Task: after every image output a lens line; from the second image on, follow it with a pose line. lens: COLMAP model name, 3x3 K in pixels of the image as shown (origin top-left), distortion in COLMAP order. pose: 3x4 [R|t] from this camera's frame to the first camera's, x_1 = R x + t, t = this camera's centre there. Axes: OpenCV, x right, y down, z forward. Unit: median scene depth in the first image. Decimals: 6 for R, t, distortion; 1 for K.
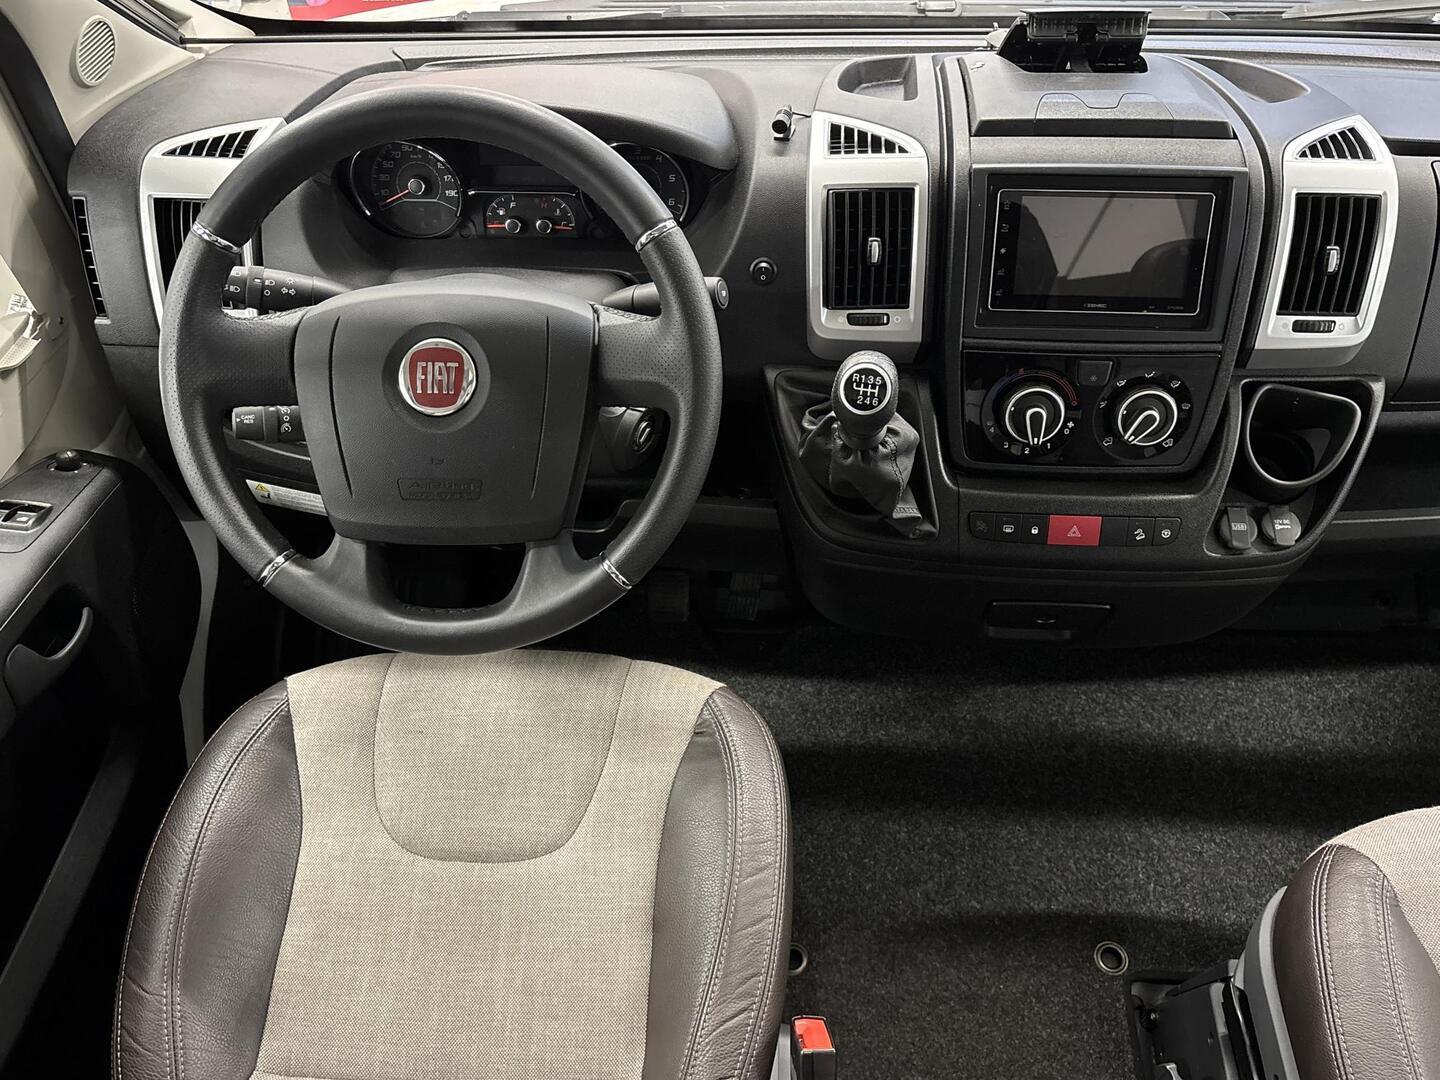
lens RADIAL K [[1156.1, 0, 709.6], [0, 1156.1, 531.8], [0, 0, 1]] dist [0.014043, -0.019214]
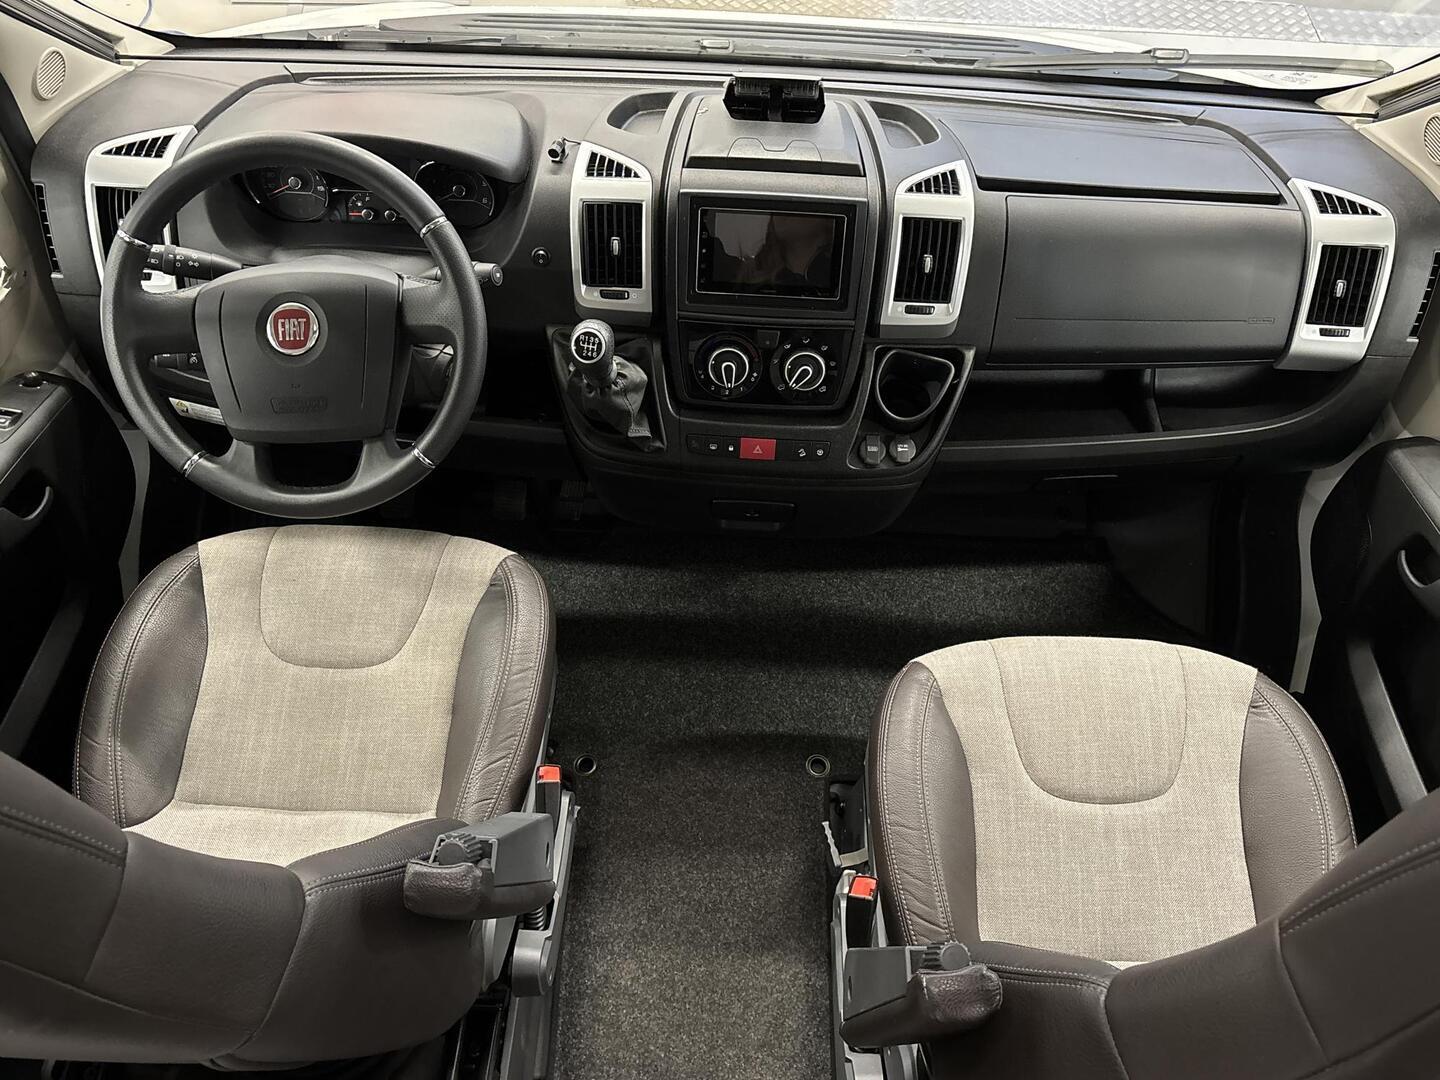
lens RADIAL K [[1156.1, 0, 730.8], [0, 1156.1, 549.5], [0, 0, 1]] dist [0.014043, -0.019214]
pose [[0.998584, 0.020905, 0.048910, 0.213469], [-0.024123, 0.997518, 0.066152, 0.029766], [-0.047406, -0.067239, 0.996610, -0.431960]]
